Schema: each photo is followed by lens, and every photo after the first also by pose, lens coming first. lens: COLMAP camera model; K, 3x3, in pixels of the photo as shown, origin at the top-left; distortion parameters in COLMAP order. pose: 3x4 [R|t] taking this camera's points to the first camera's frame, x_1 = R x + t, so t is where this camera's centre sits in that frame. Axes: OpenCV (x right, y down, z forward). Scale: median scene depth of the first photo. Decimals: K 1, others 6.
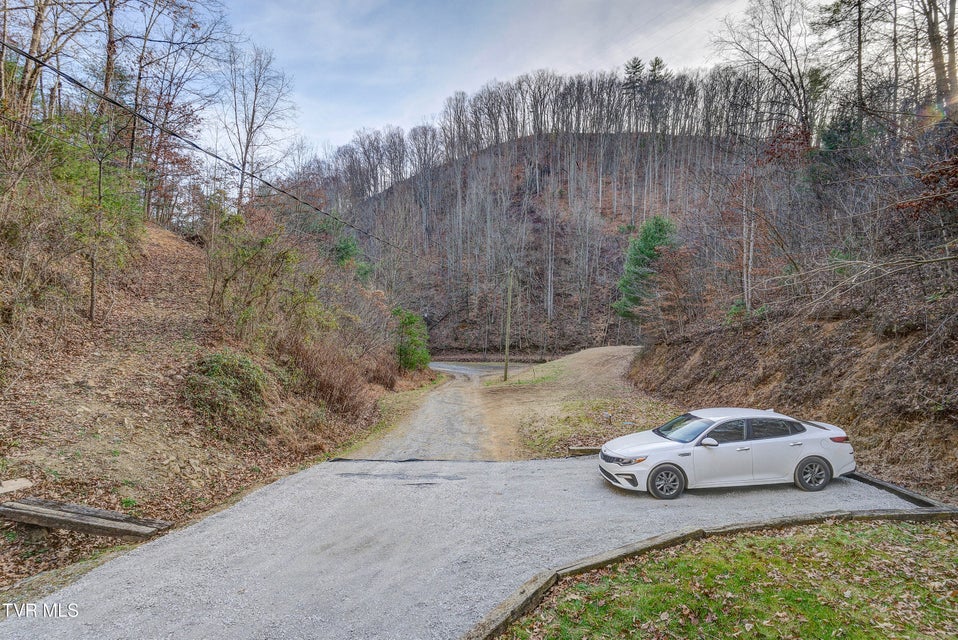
lens RADIAL K [[473.0, 0, 481.4], [0, 473.0, 323.6], [0, 0, 1]] dist [0.000405, 0.000016]
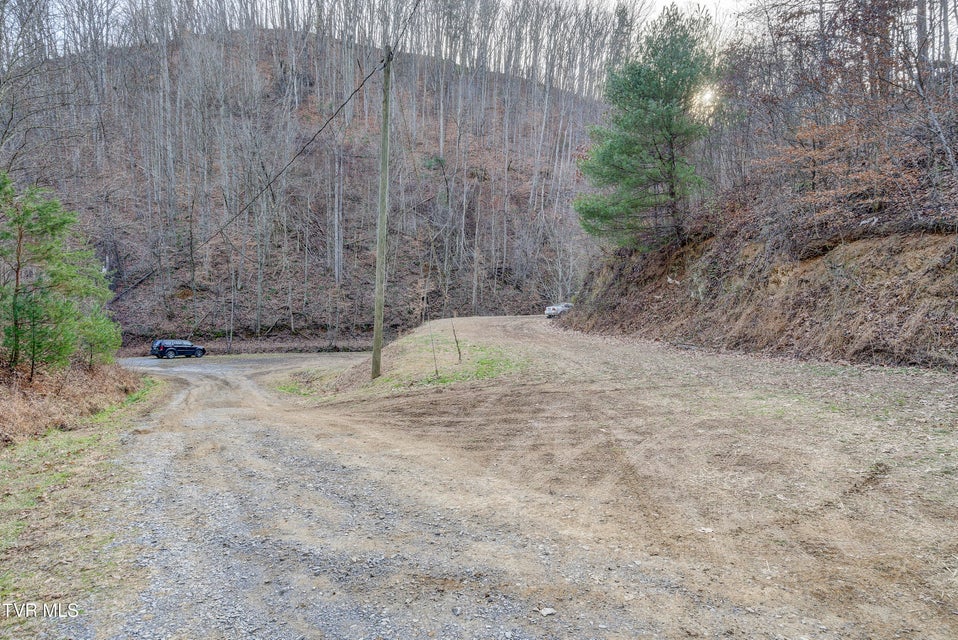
lens RADIAL K [[562.4, 0, 477.7], [0, 562.4, 318.1], [0, 0, 1]] dist [0.003327, 0.000271]
pose [[0.893118, -0.015106, 0.449569, -0.026795], [0.009891, 0.999854, 0.013948, 0.026878], [-0.449714, -0.008010, 0.893137, 0.226865]]
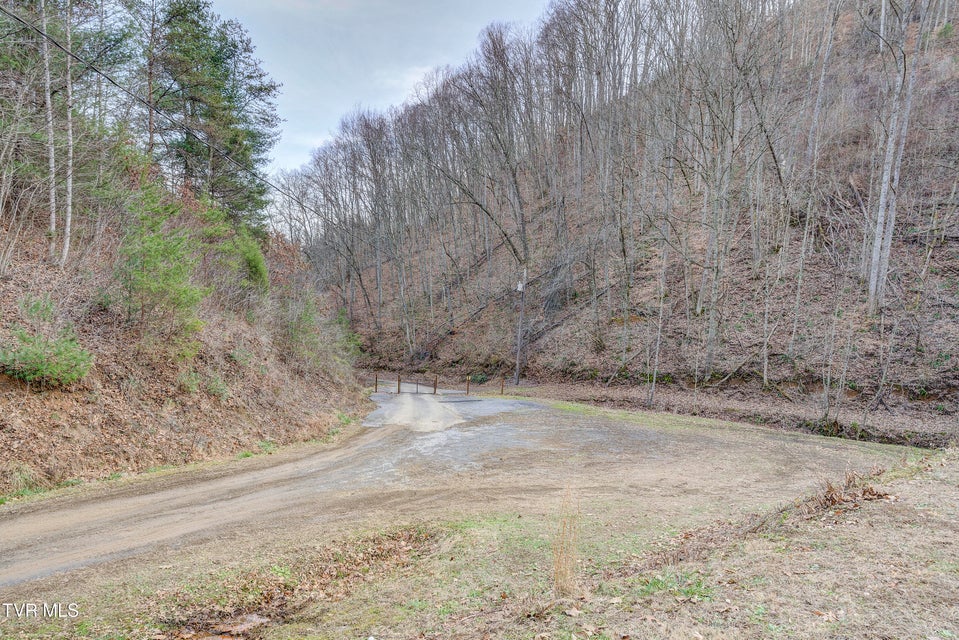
lens RADIAL K [[563.0, 0, 476.8], [0, 563.0, 320.0], [0, 0, 1]] dist [0.003327, 0.000271]
pose [[0.839983, 0.013897, -0.542434, 0.117788], [-0.043002, 0.998233, -0.041017, 0.029324], [0.540905, 0.057779, 0.839097, 0.471321]]
